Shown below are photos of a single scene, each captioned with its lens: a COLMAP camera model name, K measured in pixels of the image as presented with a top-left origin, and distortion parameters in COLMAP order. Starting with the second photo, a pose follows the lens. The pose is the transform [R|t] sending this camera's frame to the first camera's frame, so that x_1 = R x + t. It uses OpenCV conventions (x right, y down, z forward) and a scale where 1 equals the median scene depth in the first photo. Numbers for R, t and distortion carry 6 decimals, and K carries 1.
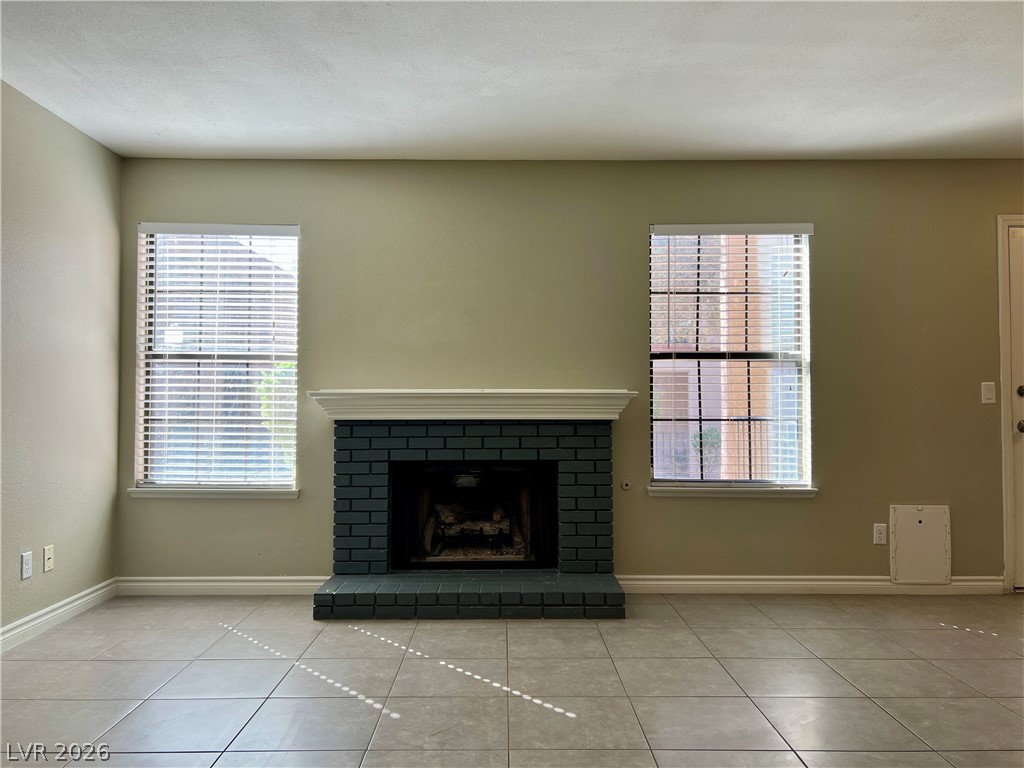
lens RADIAL K [[748.2, 0, 506.1], [0, 748.2, 386.7], [0, 0, 1]] dist [0.077504, -0.134477]
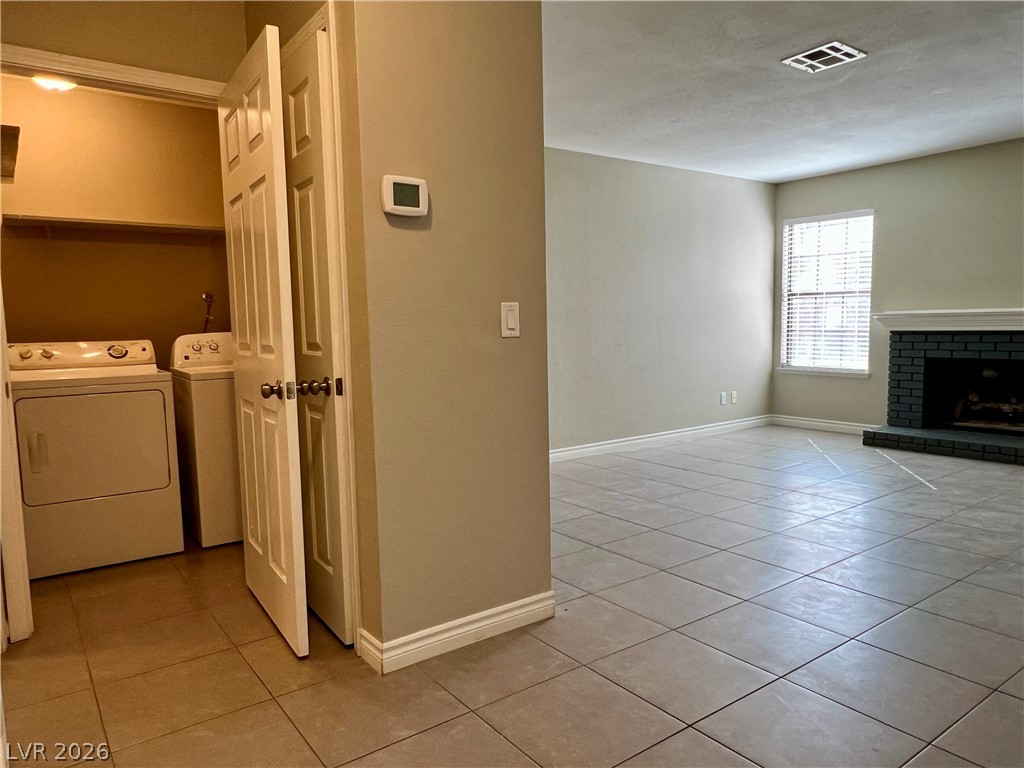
lens RADIAL K [[695.9, 0, 512.0], [0, 695.9, 384.0], [0, 0, 1]] dist [0.001841, 0.000744]
pose [[0.583249, 0.062705, -0.809870, 0.504640], [0.044655, 0.993033, 0.109045, -0.040491], [0.811065, -0.099765, 0.576385, -0.515827]]
